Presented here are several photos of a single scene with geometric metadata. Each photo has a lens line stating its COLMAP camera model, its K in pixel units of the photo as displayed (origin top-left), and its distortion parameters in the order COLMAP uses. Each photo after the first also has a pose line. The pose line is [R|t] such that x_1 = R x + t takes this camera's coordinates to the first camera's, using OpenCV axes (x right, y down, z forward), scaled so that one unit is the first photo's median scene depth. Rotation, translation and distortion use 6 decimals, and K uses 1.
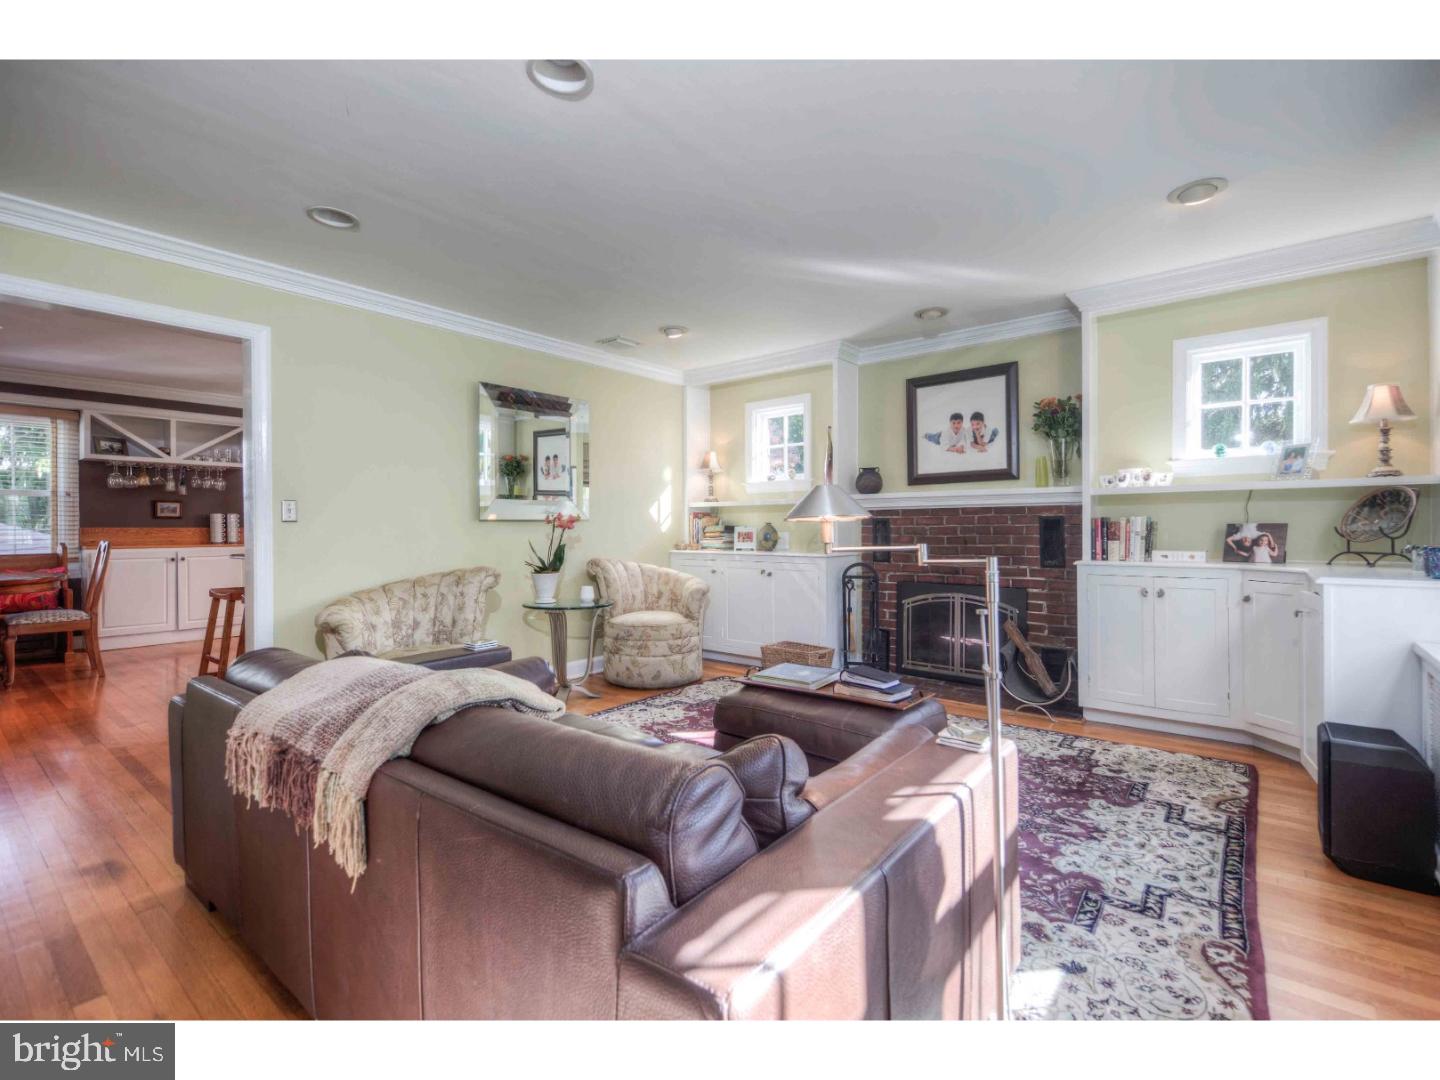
lens RADIAL K [[653.7, 0, 722.6], [0, 653.7, 530.7], [0, 0, 1]] dist [0.001983, 0.000045]
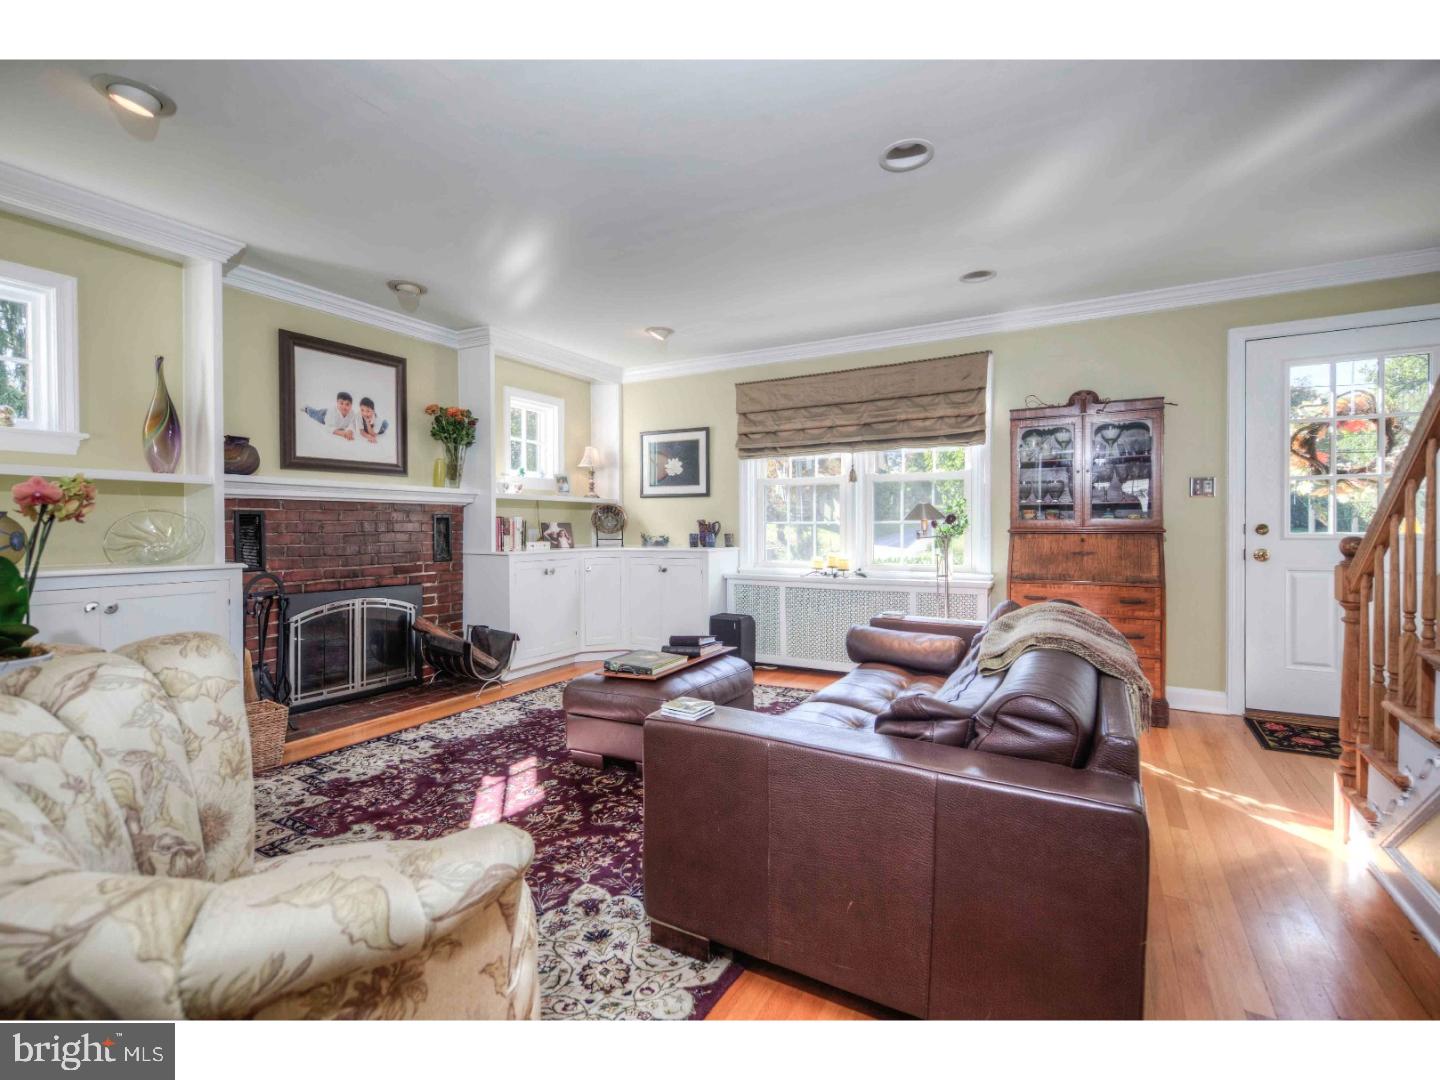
lens RADIAL K [[653.7, 0, 722.6], [0, 653.7, 530.7], [0, 0, 1]] dist [0.001983, 0.000045]
pose [[-0.159207, 0.000104, 0.987245, -0.609391], [0.005646, 0.999984, 0.000805, 0.006606], [-0.987229, 0.005703, -0.159205, 0.674168]]
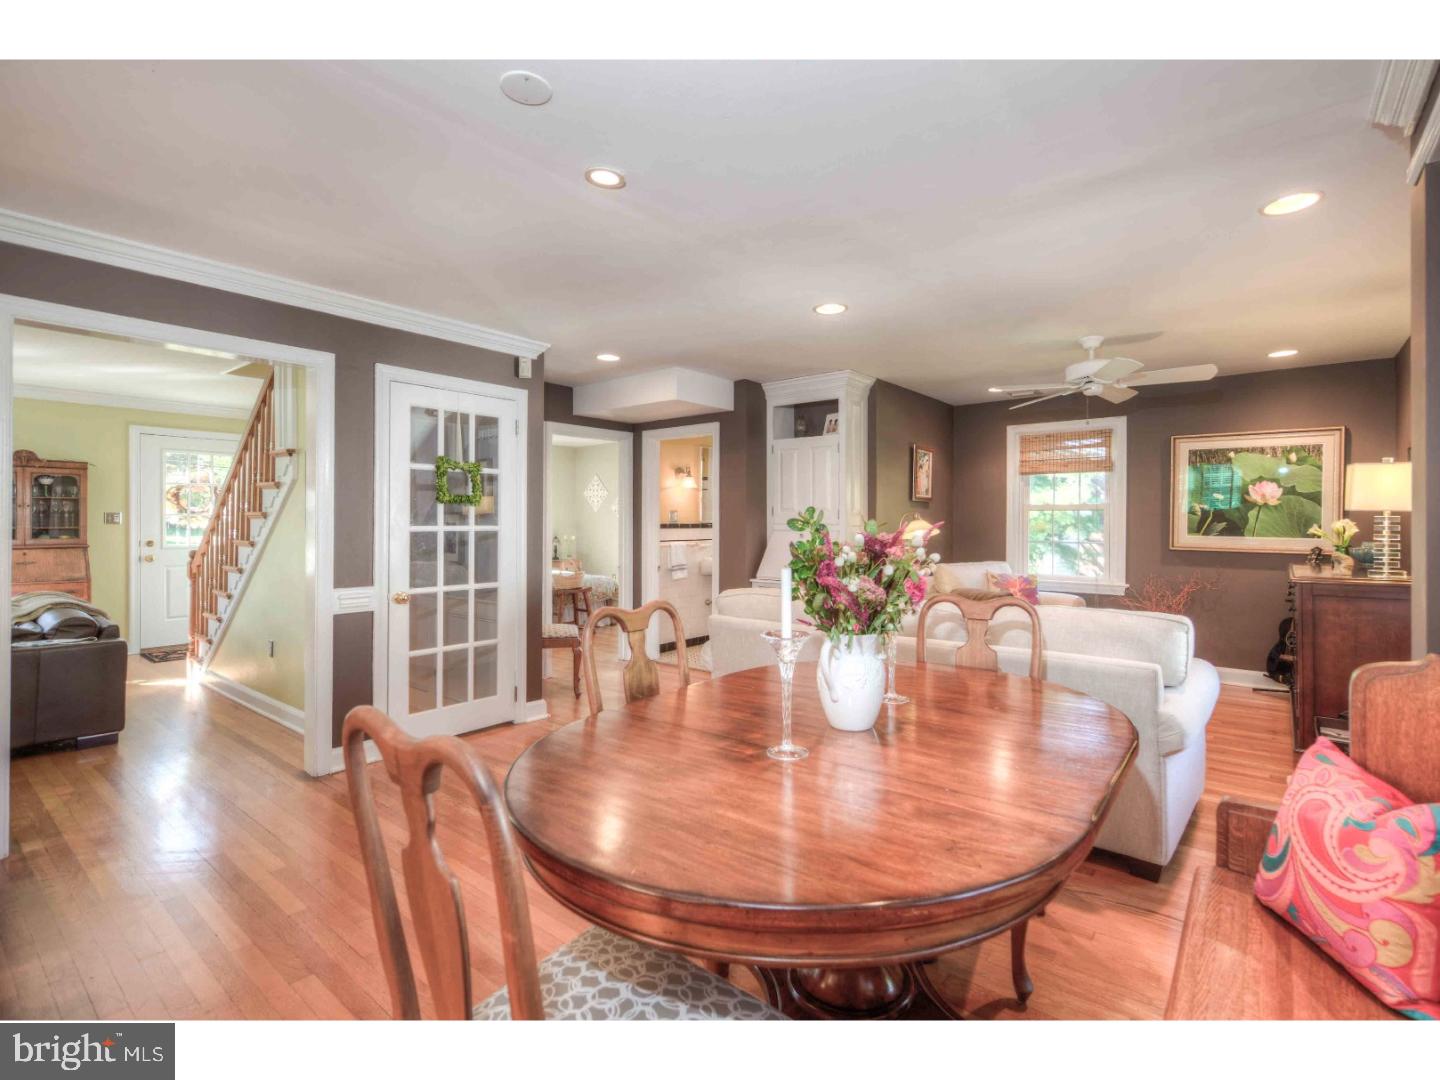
lens RADIAL K [[653.7, 0, 722.6], [0, 653.7, 530.7], [0, 0, 1]] dist [0.001983, 0.000045]
pose [[-0.999908, 0.002007, -0.013435, -0.897770], [0.001882, 0.999955, 0.009327, -0.013538], [0.013453, 0.009301, -0.999866, 1.027939]]
